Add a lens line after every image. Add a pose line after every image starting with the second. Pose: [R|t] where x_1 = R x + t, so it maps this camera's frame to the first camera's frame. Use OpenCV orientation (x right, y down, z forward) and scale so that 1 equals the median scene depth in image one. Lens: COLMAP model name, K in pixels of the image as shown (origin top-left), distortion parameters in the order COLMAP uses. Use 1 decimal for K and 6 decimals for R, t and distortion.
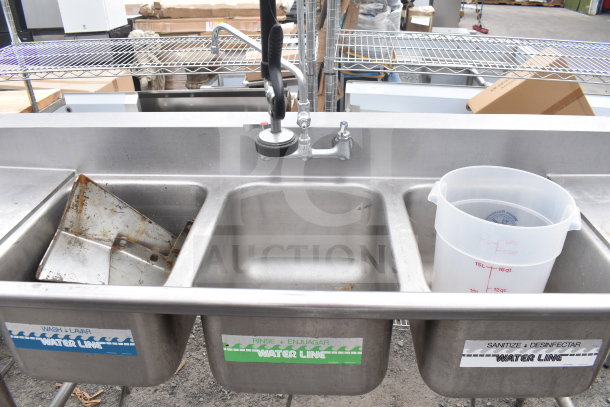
lens RADIAL K [[459.9, 0, 305.0], [0, 459.9, 203.5], [0, 0, 1]] dist [-0.053321, 0.000739]
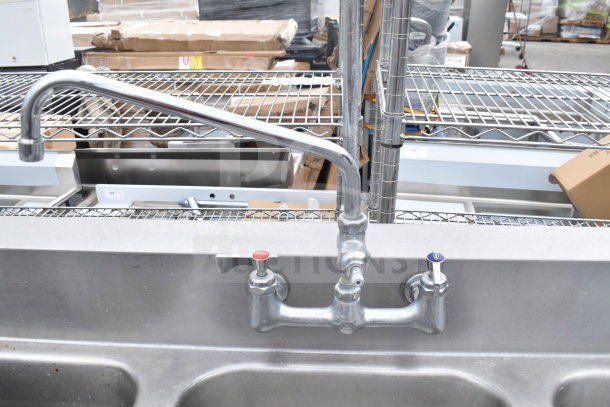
lens RADIAL K [[501.3, 0, 305.0], [0, 501.3, 203.5], [0, 0, 1]] dist [-0.005334, -0.002901]
pose [[0.999842, 0.007217, 0.016227, -0.021994], [-0.005409, 0.994048, -0.108809, -0.071220], [-0.016916, 0.108704, 0.993930, 0.205566]]
